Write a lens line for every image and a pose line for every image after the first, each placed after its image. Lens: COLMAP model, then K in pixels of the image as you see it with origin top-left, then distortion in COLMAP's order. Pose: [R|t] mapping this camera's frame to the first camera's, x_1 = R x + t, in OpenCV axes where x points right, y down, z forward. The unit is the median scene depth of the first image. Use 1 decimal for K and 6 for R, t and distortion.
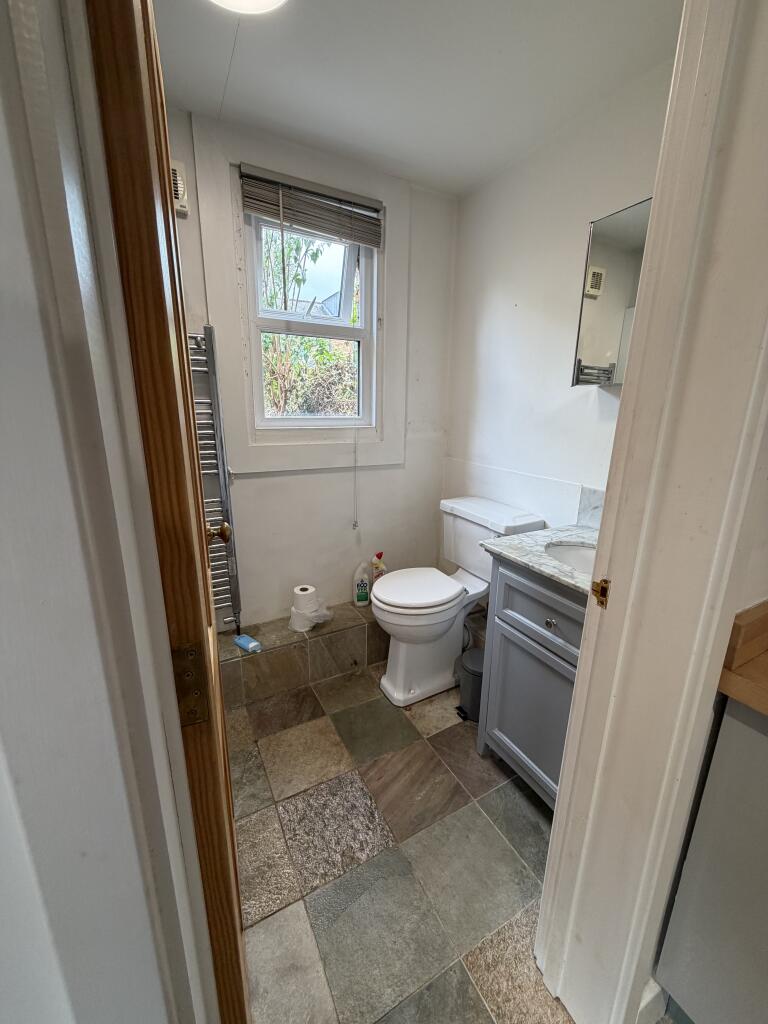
lens RADIAL K [[407.7, 0, 382.7], [0, 407.7, 514.4], [0, 0, 1]] dist [-0.000604, 0.000109]
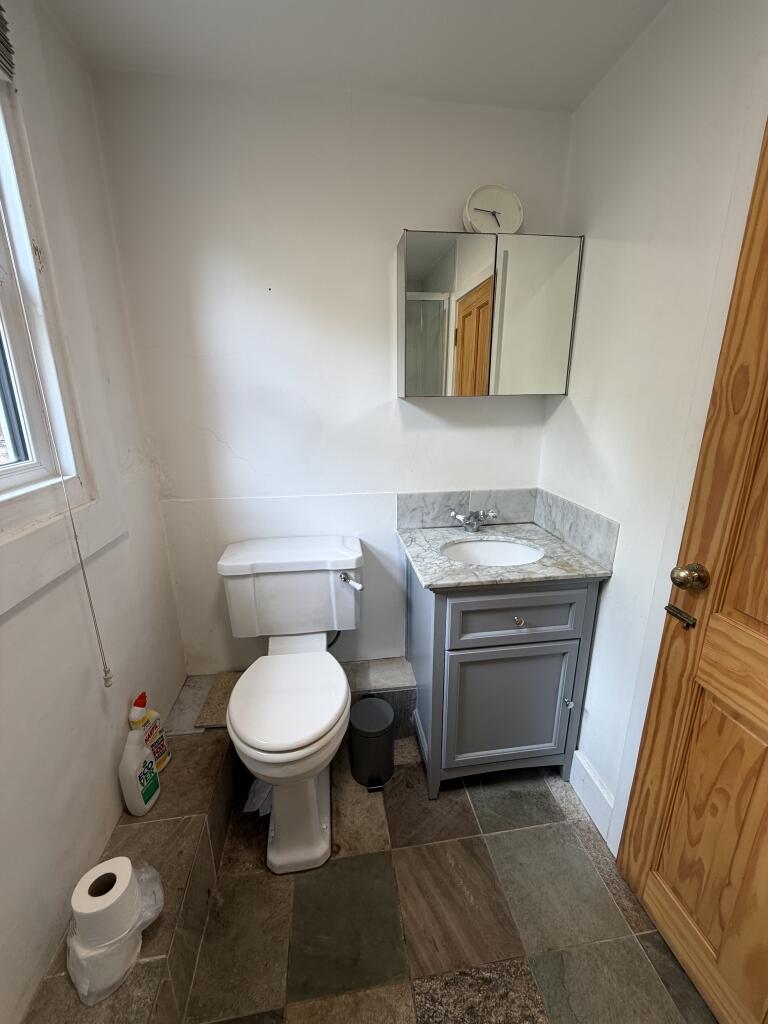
lens RADIAL K [[407.7, 0, 382.7], [0, 407.7, 512.9], [0, 0, 1]] dist [-0.000604, 0.000109]
pose [[0.339808, -0.271172, 0.900553, -0.436282], [0.253441, 0.948512, 0.189981, -0.216664], [-0.905703, 0.163679, 0.391038, 0.613589]]
